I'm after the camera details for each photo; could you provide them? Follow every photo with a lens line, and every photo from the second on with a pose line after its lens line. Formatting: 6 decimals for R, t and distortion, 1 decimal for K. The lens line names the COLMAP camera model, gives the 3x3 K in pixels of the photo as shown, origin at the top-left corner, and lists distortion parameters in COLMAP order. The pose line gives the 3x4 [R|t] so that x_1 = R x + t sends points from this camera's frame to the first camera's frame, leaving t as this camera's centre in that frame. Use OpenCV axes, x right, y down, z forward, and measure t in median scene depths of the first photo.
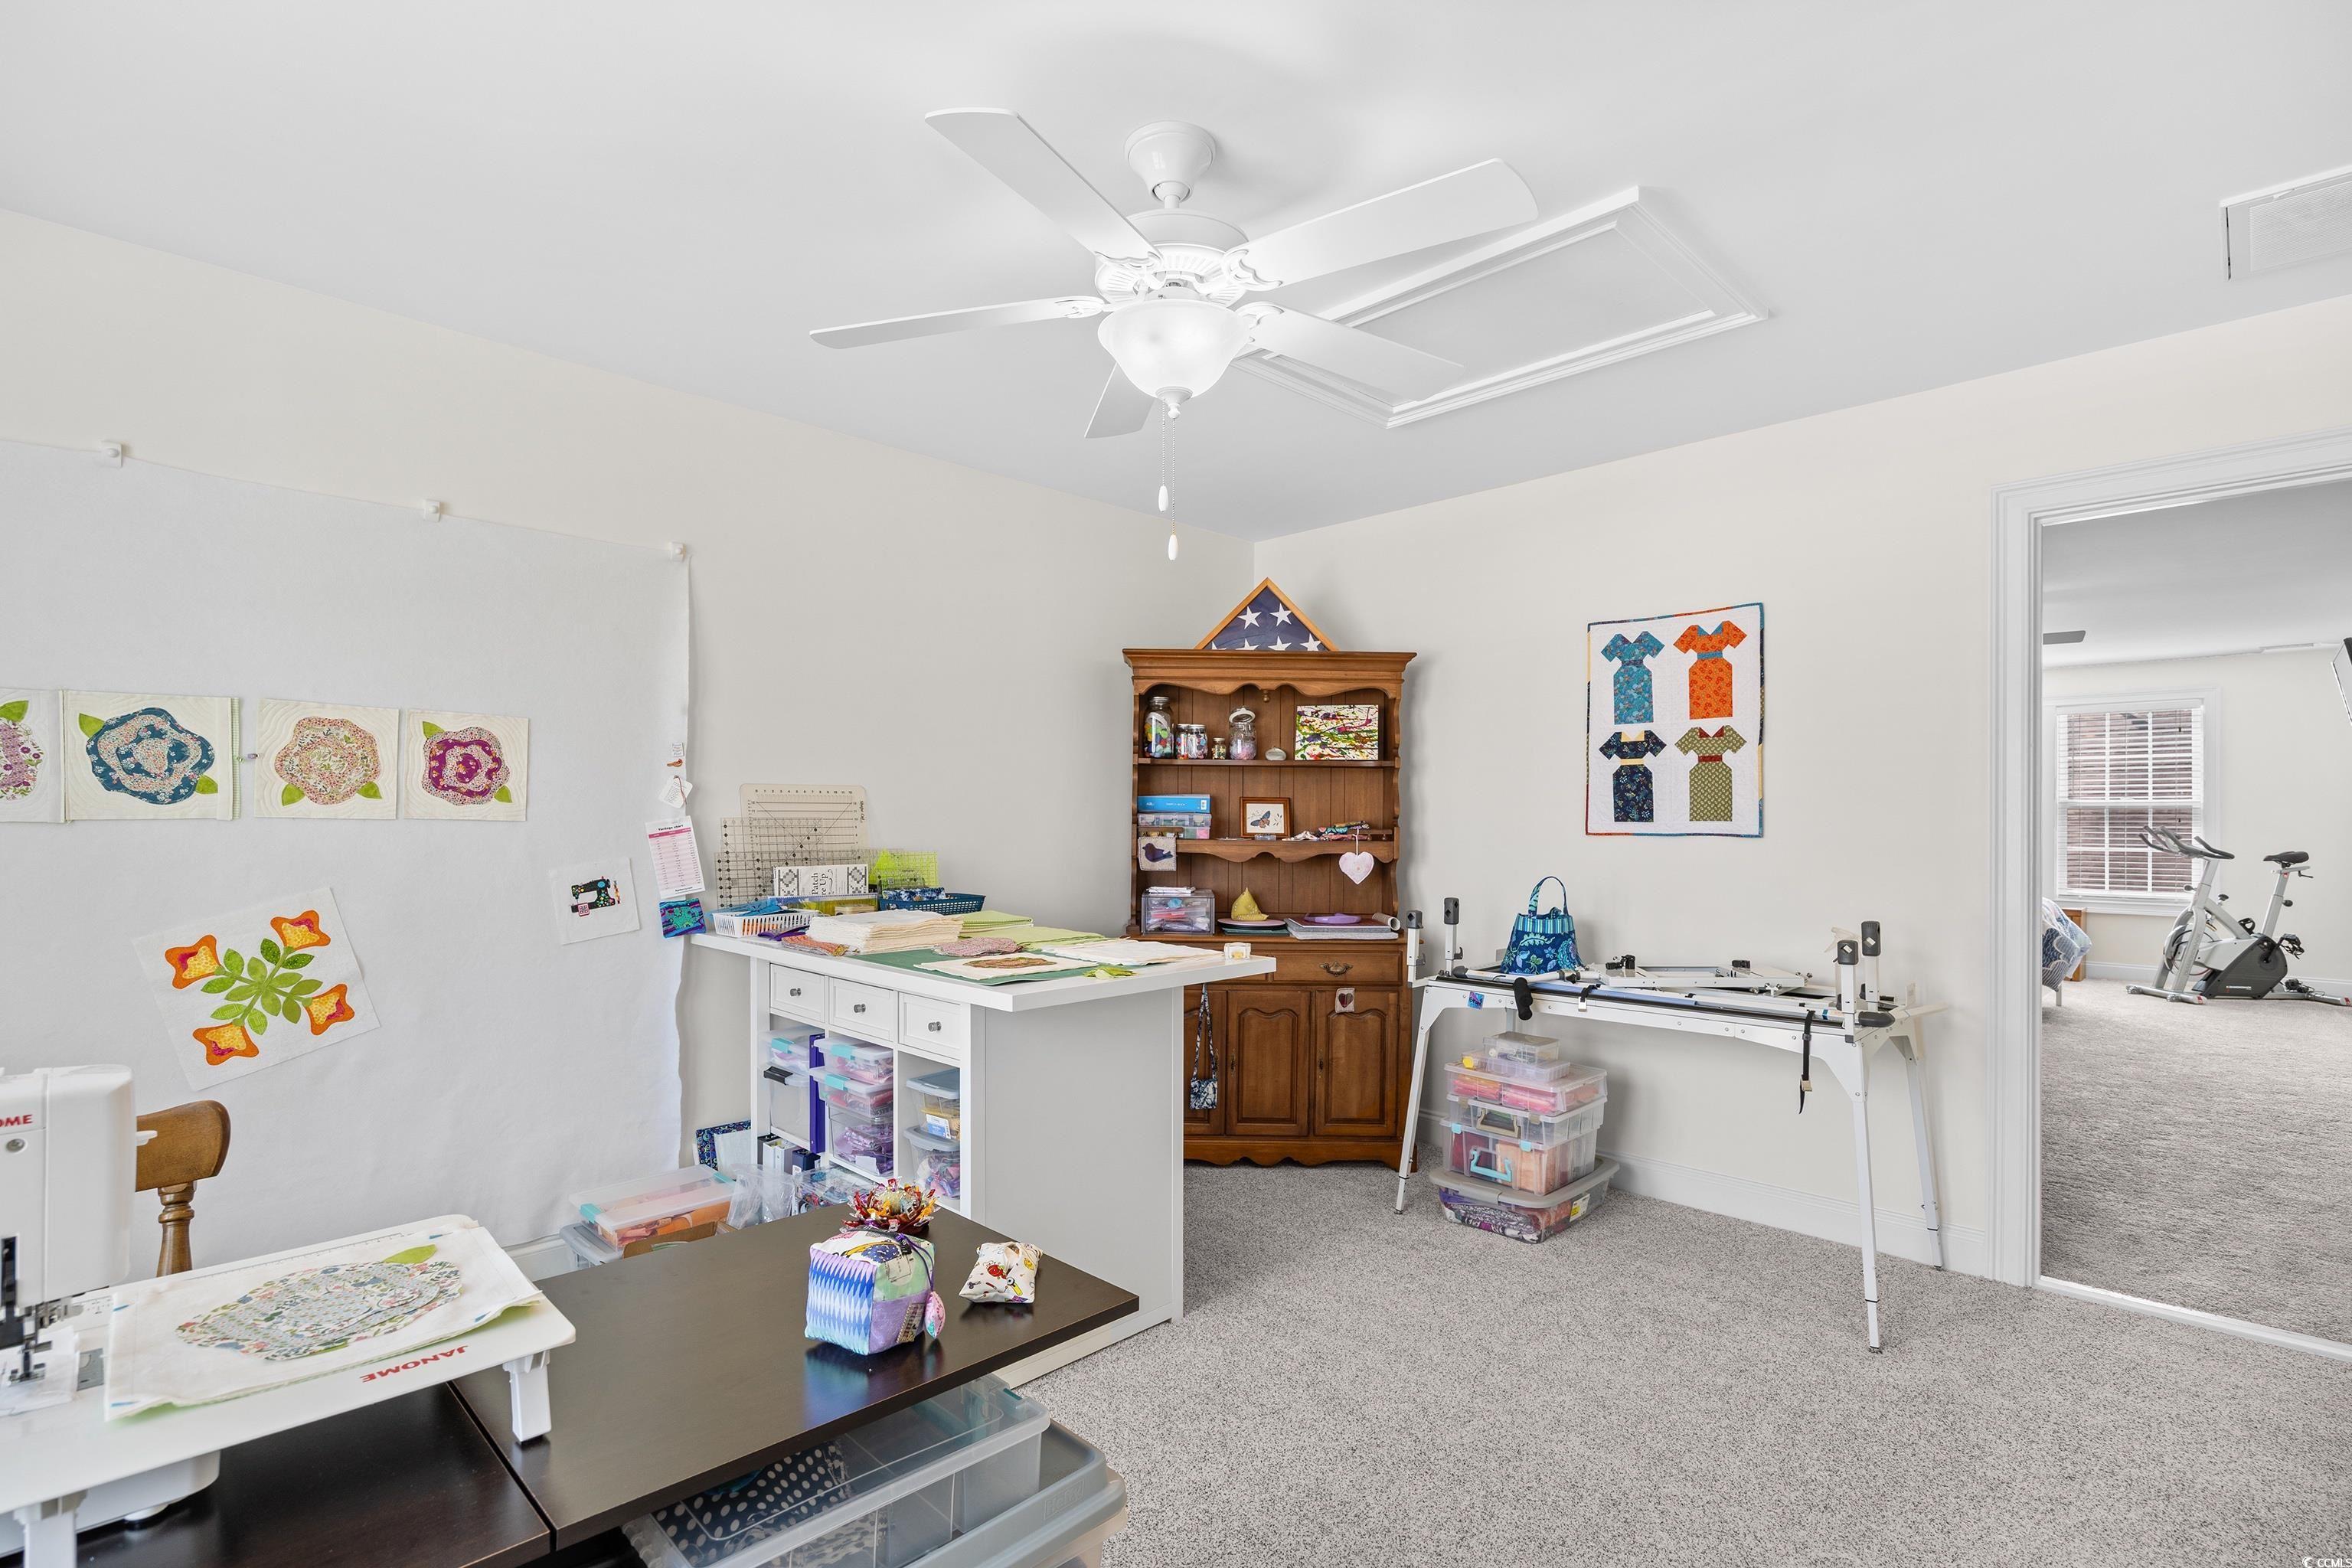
lens RADIAL K [[1116.2, 0, 1179.4], [0, 1116.2, 815.2], [0, 0, 1]] dist [-0.001302, -0.000397]
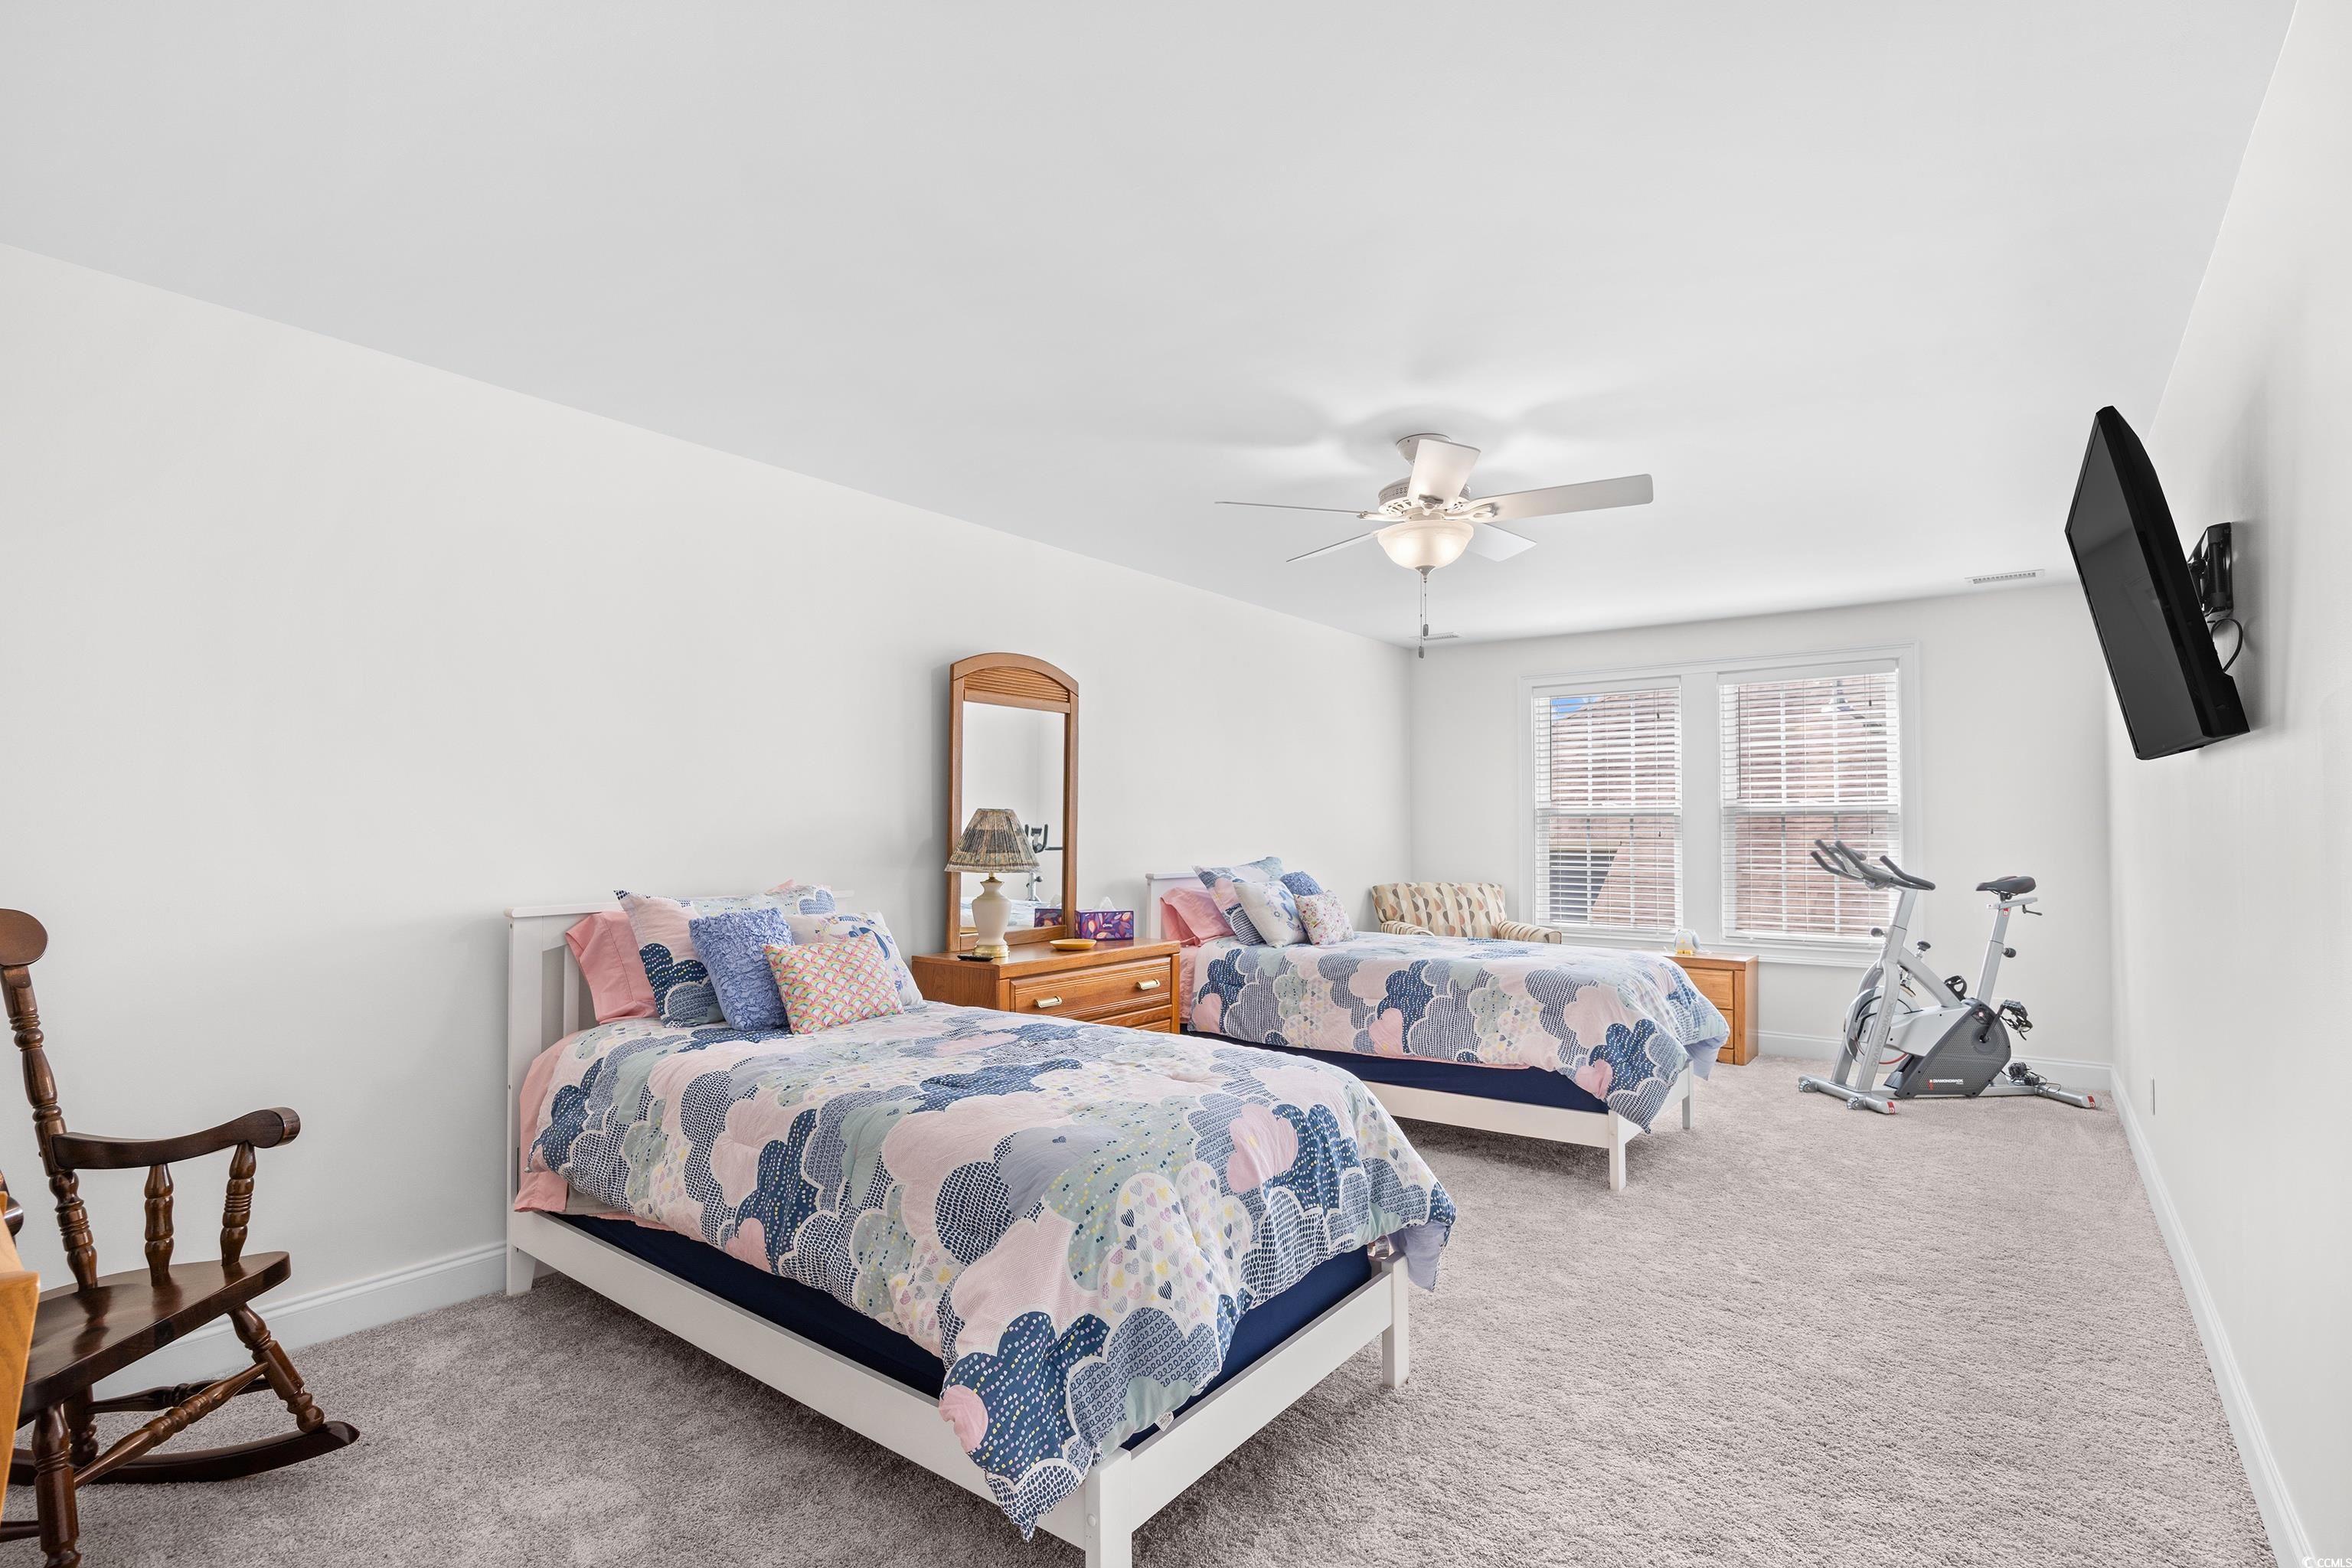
lens RADIAL K [[1105.7, 0, 1182.7], [0, 1105.7, 797.5], [0, 0, 1]] dist [-0.000345, -0.000047]
pose [[0.990976, 0.000089, 0.134042, 0.405365], [0.002875, 0.999756, -0.021913, -0.002311], [-0.134011, 0.022101, 0.990733, 0.398402]]
